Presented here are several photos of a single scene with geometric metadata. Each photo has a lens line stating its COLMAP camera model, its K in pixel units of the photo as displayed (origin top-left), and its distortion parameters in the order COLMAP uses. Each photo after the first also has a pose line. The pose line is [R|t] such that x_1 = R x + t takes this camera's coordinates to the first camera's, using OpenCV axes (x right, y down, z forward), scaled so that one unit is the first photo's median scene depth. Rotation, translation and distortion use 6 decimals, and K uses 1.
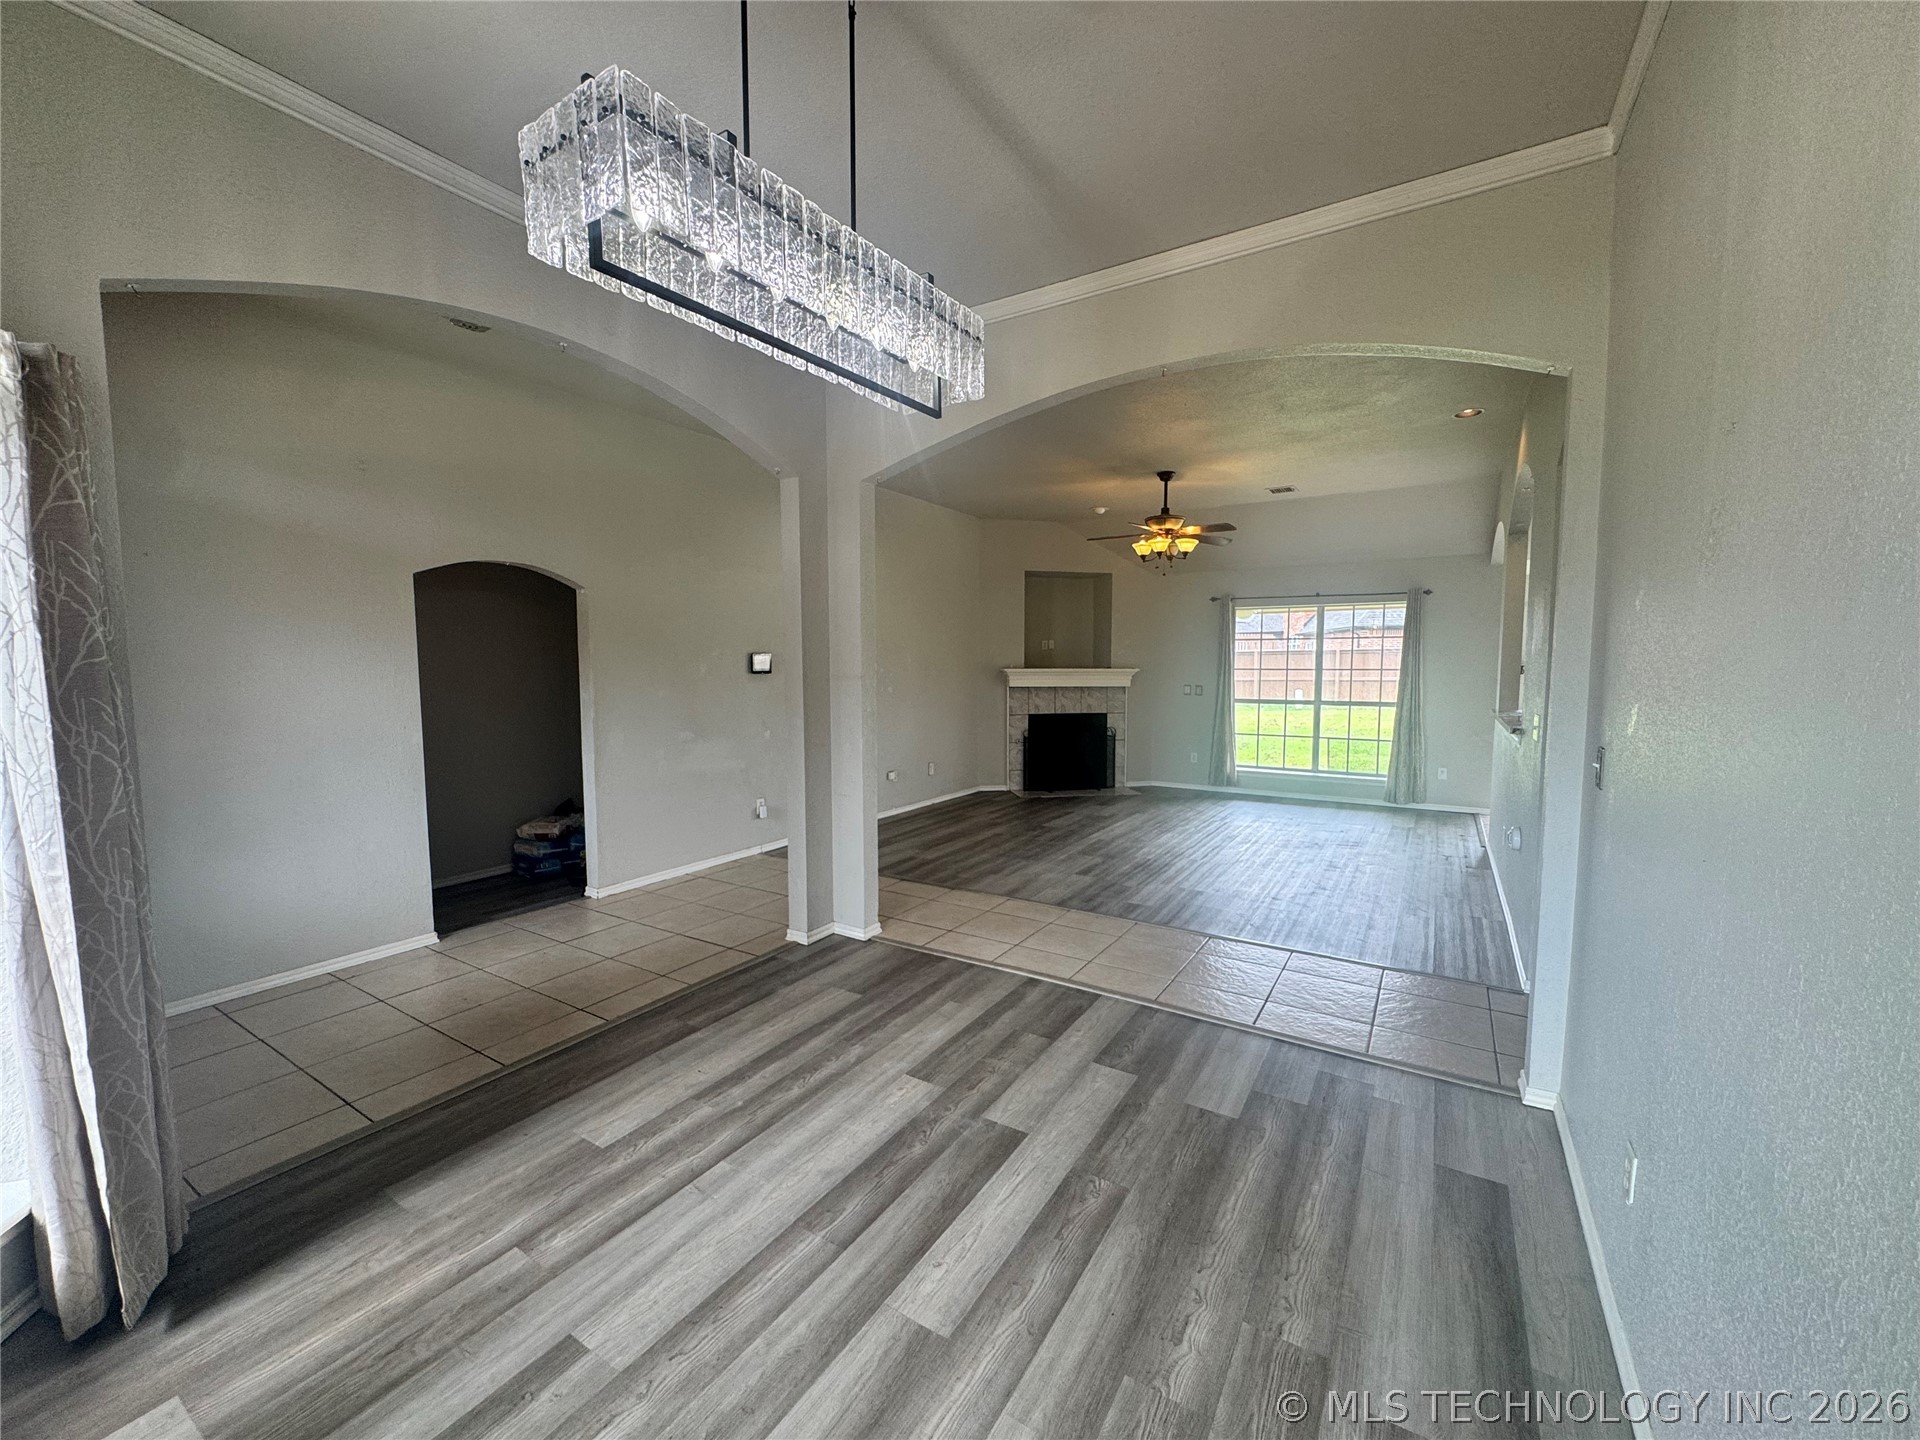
lens RADIAL K [[761.3, 0, 957.5], [0, 761.3, 727.6], [0, 0, 1]] dist [-0.001204, 0.001171]
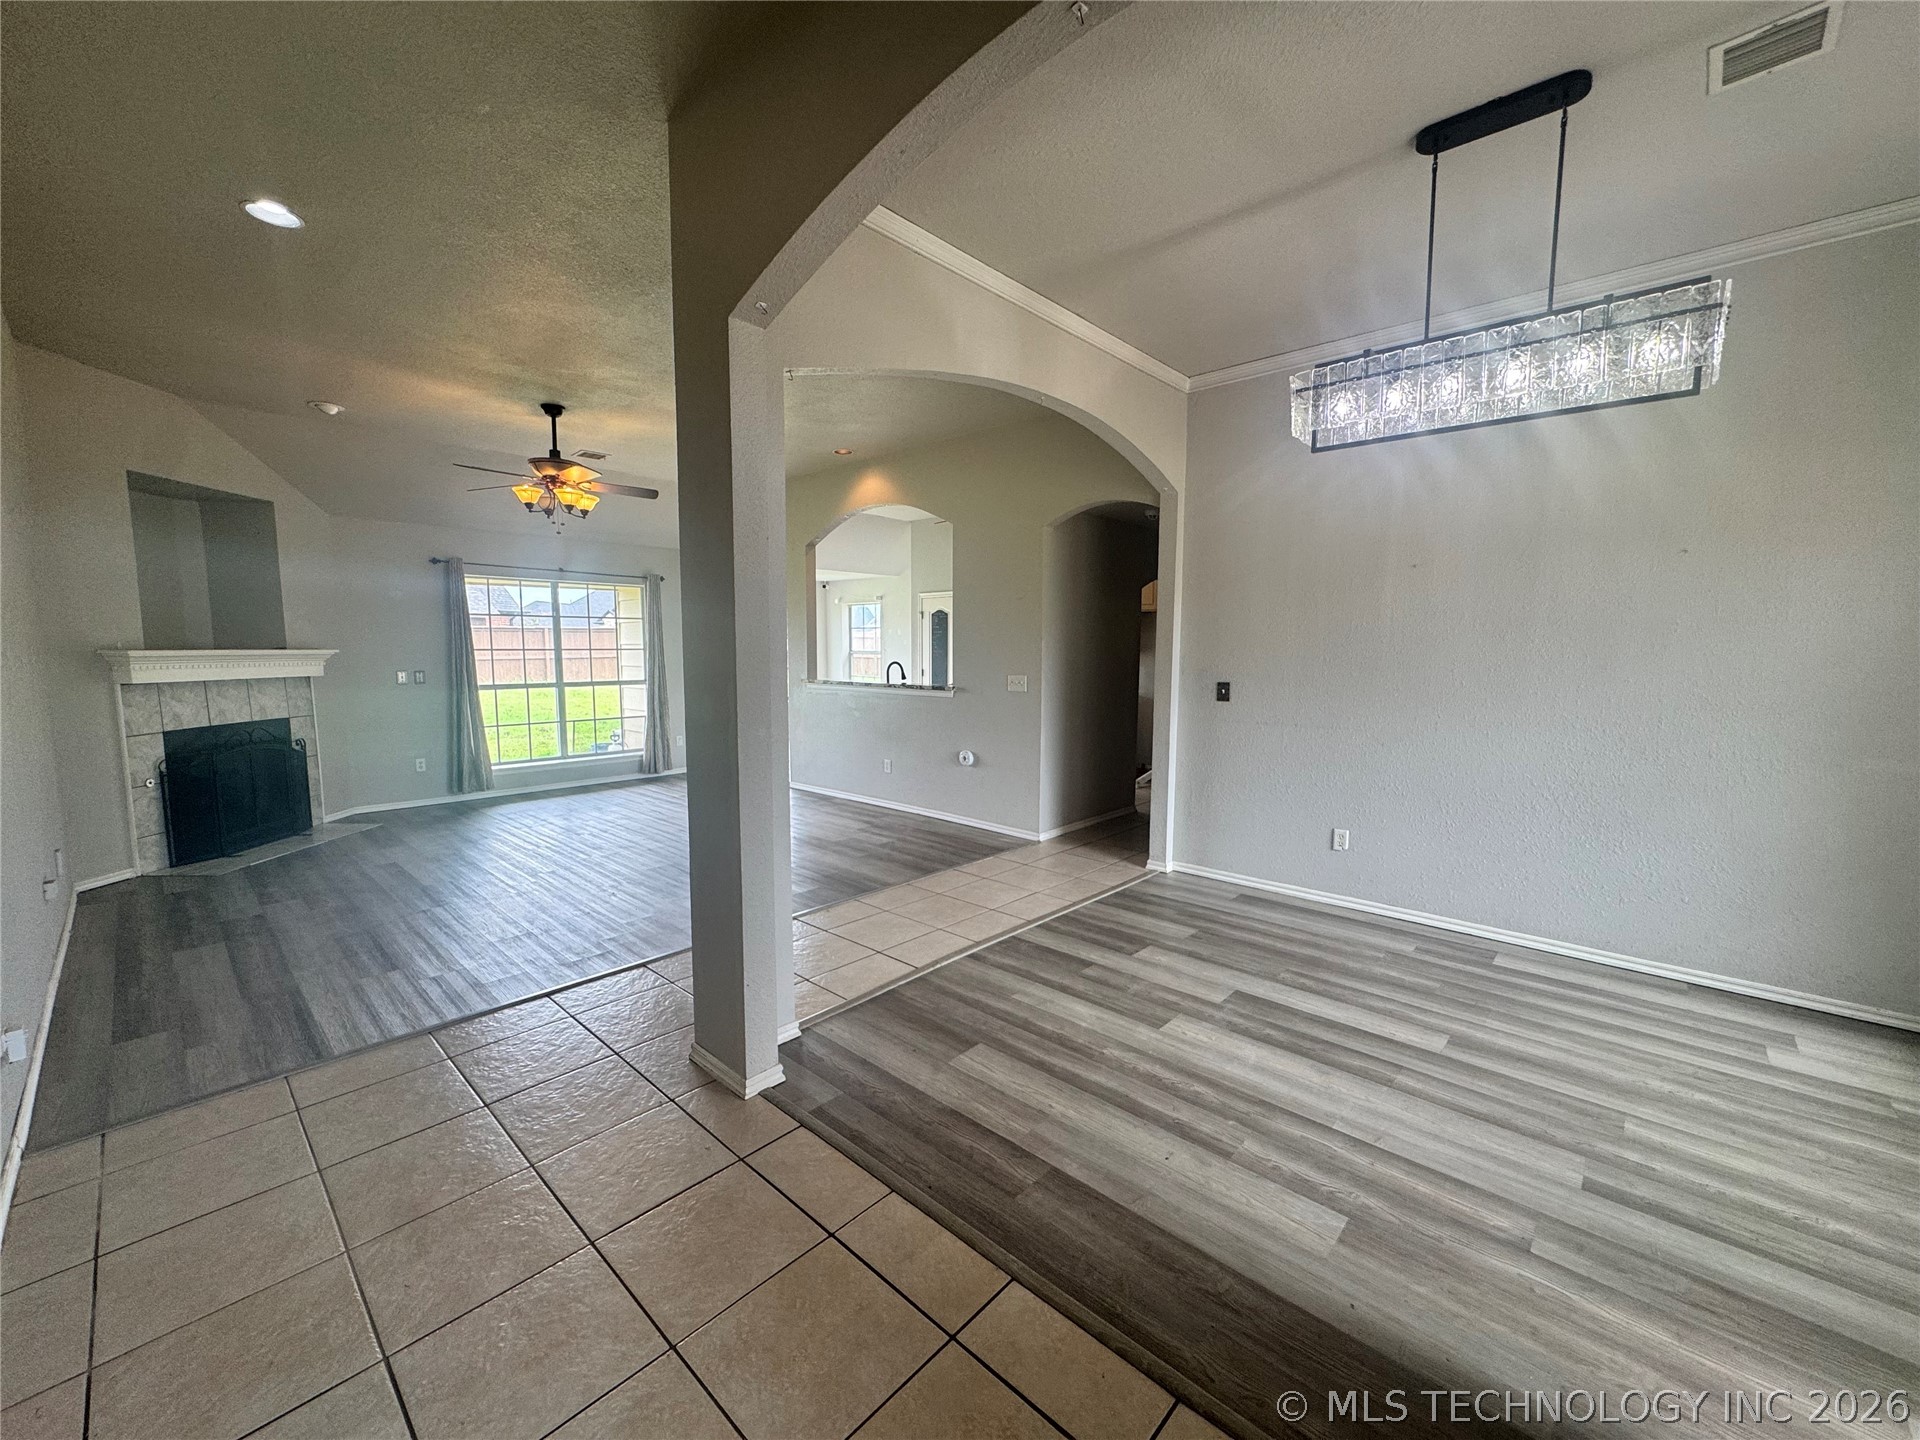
lens RADIAL K [[761.3, 0, 957.6], [0, 761.3, 726.5], [0, 0, 1]] dist [-0.001204, 0.001171]
pose [[0.186032, -0.100890, 0.977350, -1.021622], [0.078446, 0.993064, 0.087581, -0.072518], [-0.979407, 0.060376, 0.192656, 0.957307]]
